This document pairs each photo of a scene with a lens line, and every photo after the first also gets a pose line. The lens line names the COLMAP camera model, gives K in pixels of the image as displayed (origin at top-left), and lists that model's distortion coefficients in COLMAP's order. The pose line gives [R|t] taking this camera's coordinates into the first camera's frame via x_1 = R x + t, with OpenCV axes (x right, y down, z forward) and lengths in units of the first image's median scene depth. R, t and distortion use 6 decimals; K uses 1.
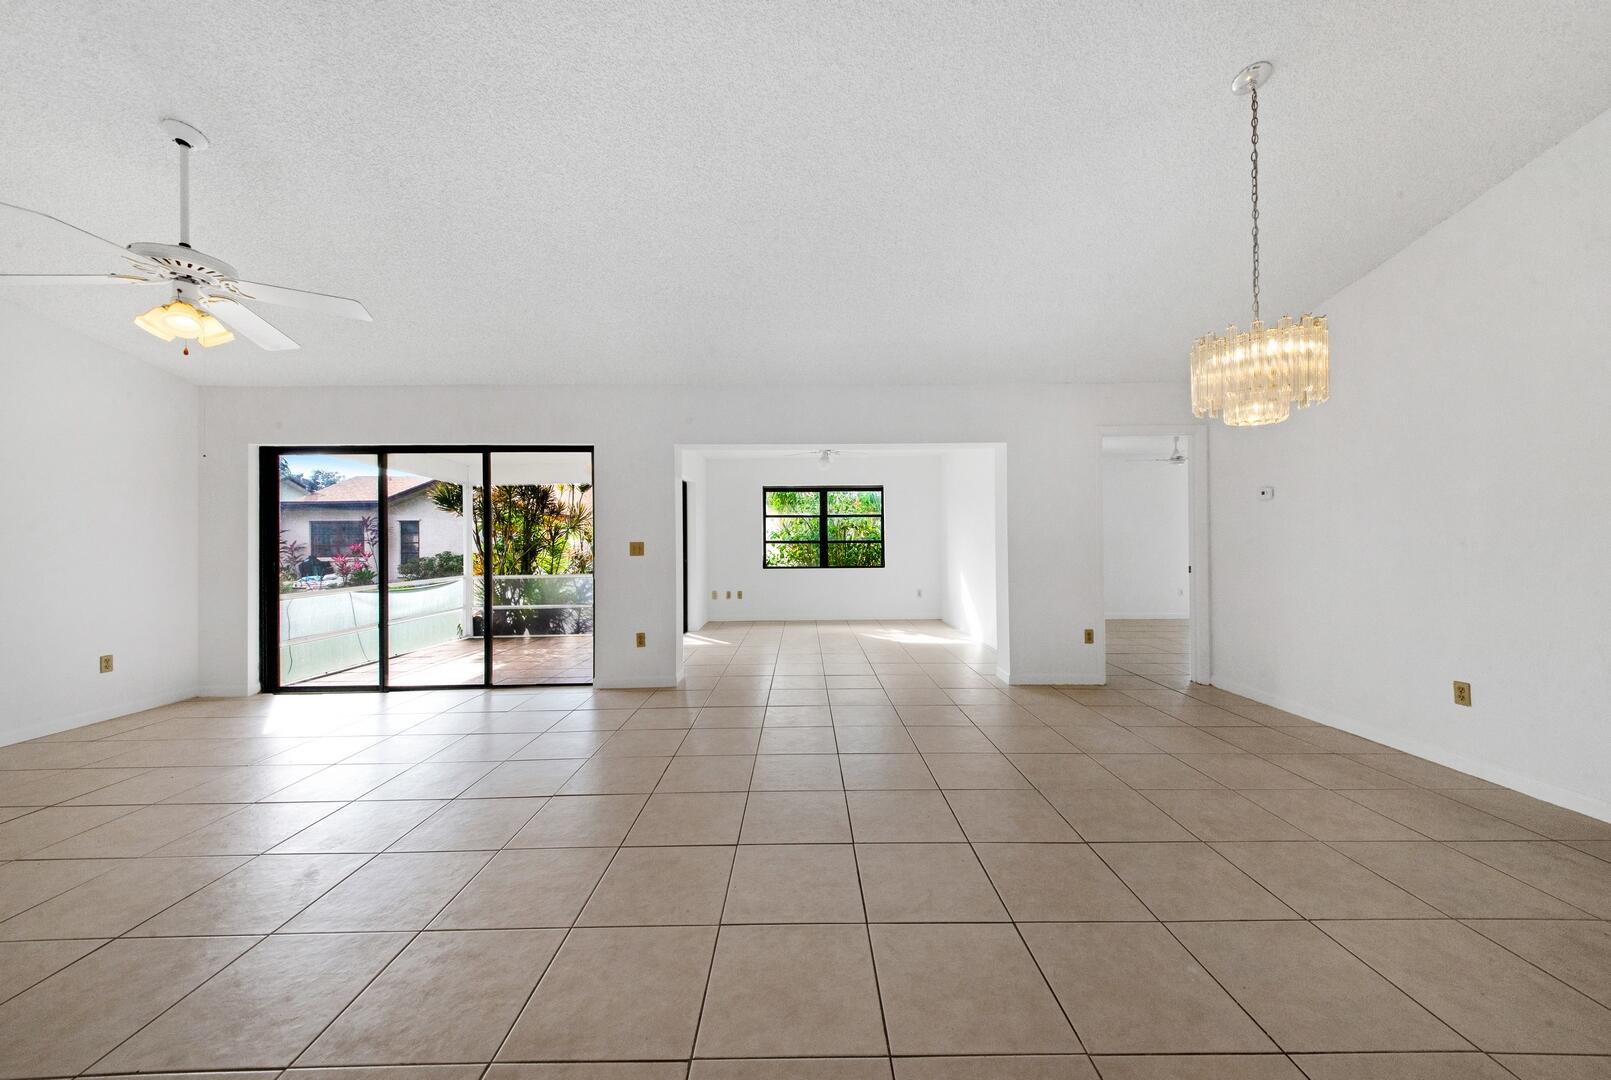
lens RADIAL K [[568.0, 0, 813.3], [0, 568.0, 544.9], [0, 0, 1]] dist [0.017043, -0.003131]
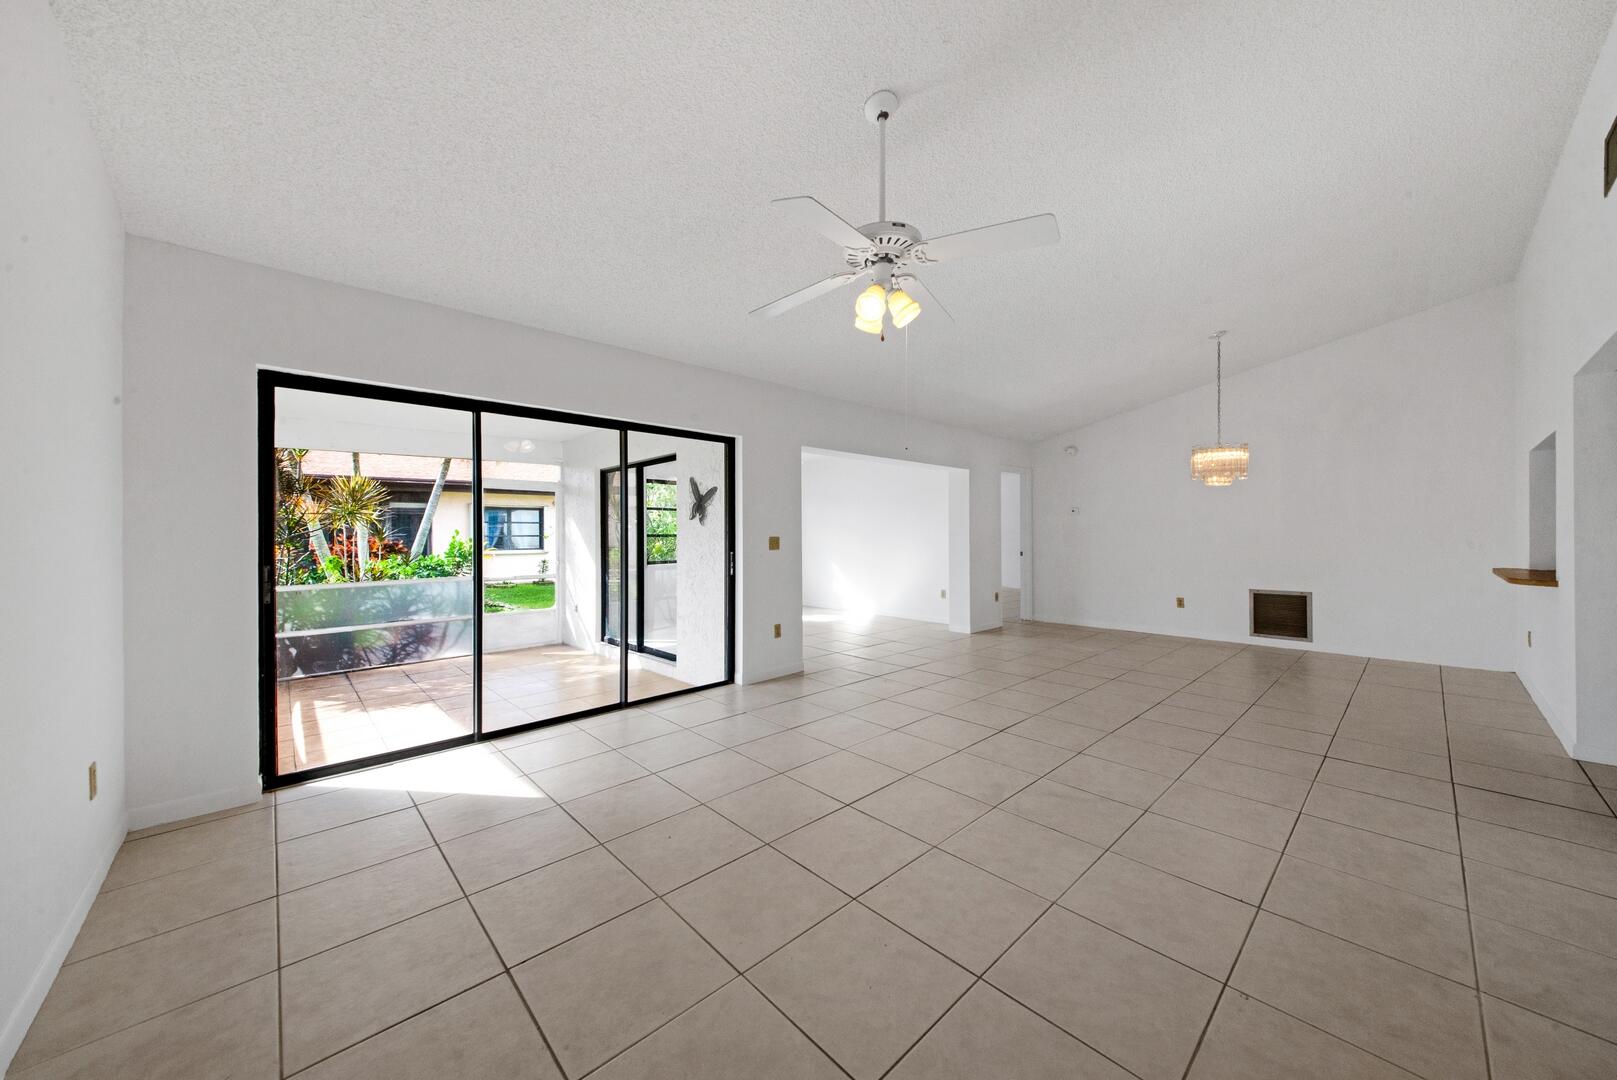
lens RADIAL K [[570.1, 0, 810.7], [0, 570.1, 533.3], [0, 0, 1]] dist [0.017043, -0.003131]
pose [[0.732641, 0.005816, 0.680591, -0.526763], [0.001126, 0.999952, -0.009758, 0.000297], [-0.680615, 0.007916, 0.732599, 0.113299]]
